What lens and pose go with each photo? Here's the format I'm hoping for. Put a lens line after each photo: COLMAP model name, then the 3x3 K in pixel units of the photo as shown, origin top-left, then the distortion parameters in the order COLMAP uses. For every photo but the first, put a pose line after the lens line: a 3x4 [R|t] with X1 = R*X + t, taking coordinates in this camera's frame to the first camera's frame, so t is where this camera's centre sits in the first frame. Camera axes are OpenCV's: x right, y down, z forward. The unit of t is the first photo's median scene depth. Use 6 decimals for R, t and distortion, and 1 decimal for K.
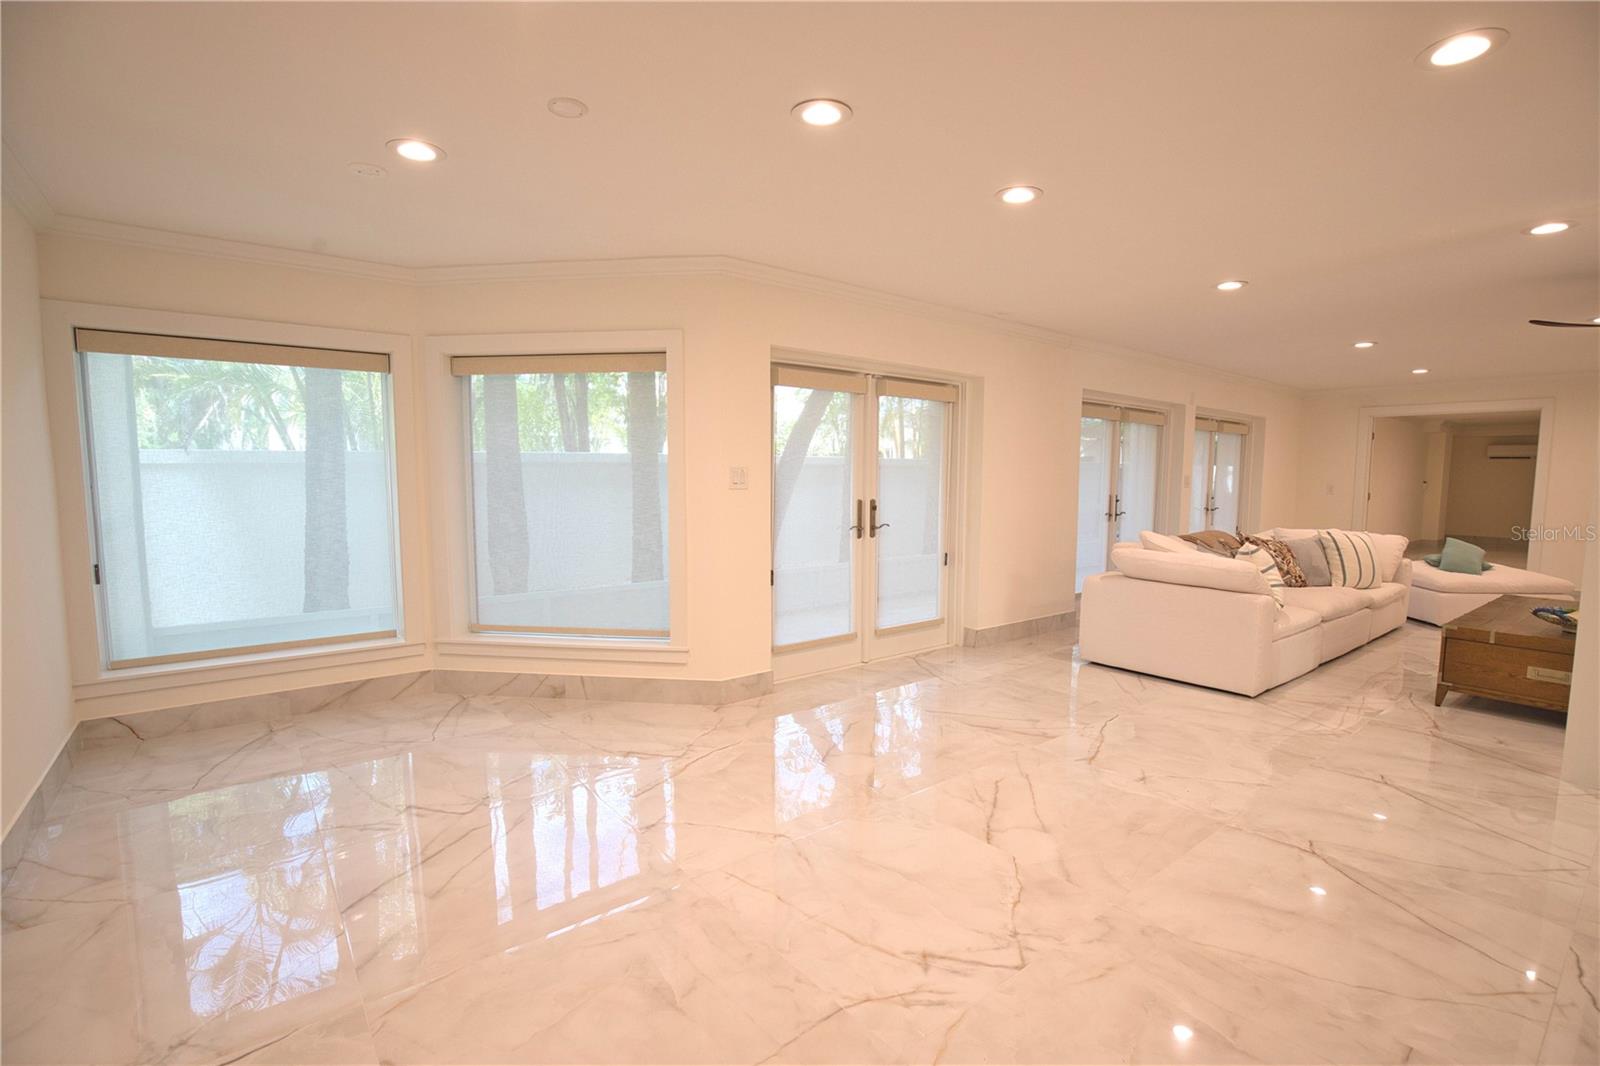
lens RADIAL K [[728.4, 0, 800.6], [0, 728.4, 540.7], [0, 0, 1]] dist [-0.029259, -0.000114]
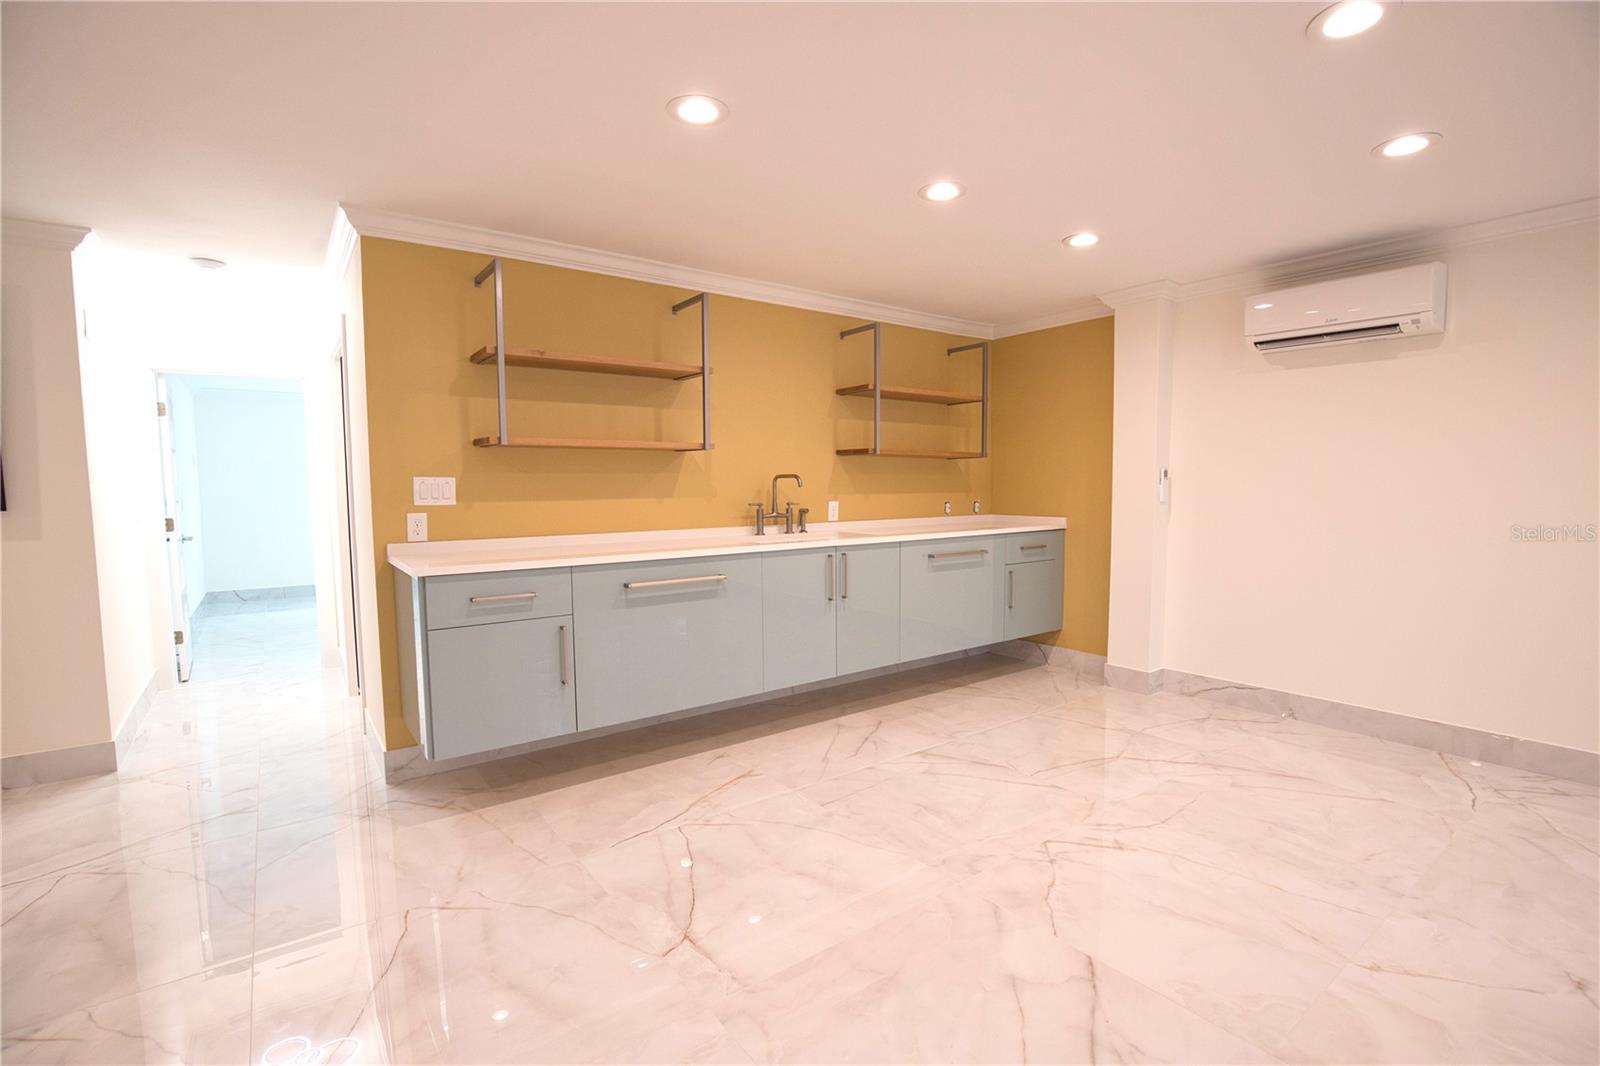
lens RADIAL K [[736.2, 0, 800.0], [0, 736.2, 533.0], [0, 0, 1]] dist [-0.013755, 0.000268]
pose [[-0.999532, 0.000750, 0.030573, 0.554787], [0.005345, 0.988597, 0.150493, -0.151627], [-0.030111, 0.150586, -0.988138, 1.745214]]
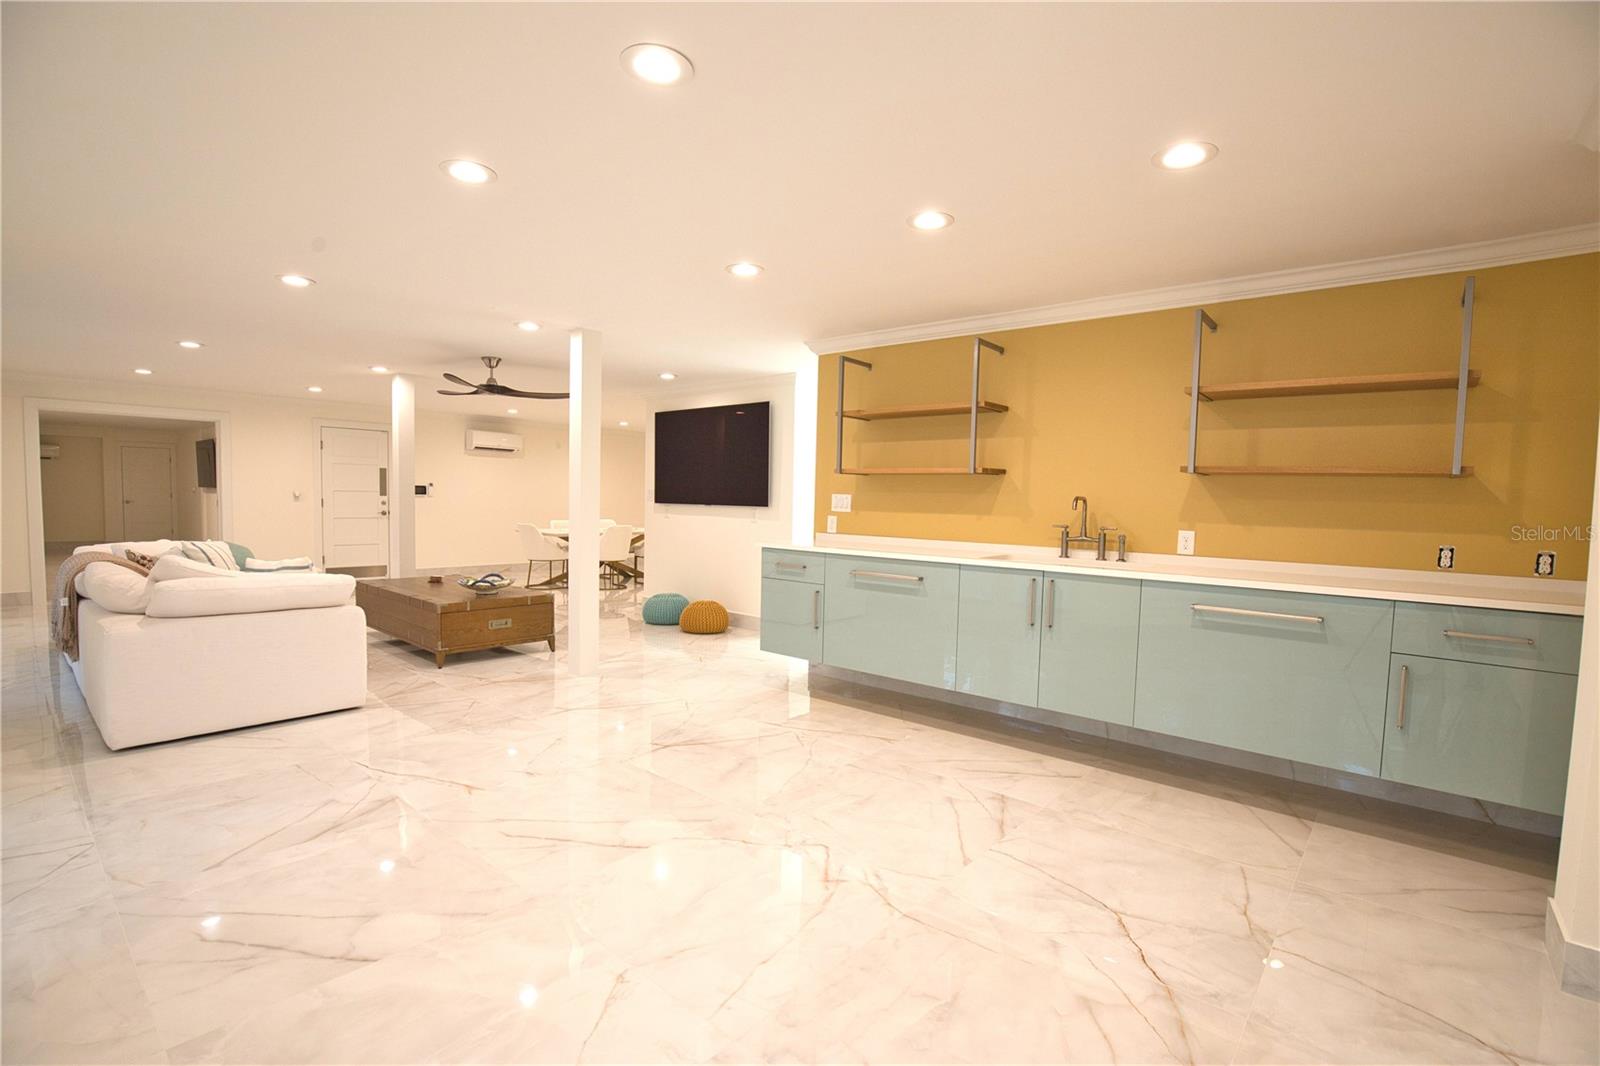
lens RADIAL K [[736.2, 0, 800.0], [0, 736.2, 533.0], [0, 0, 1]] dist [-0.013755, 0.000268]
pose [[-0.186520, -0.058584, 0.980703, -0.821458], [0.061268, 0.995584, 0.071125, -0.103182], [-0.980539, 0.073352, -0.182107, 0.963538]]
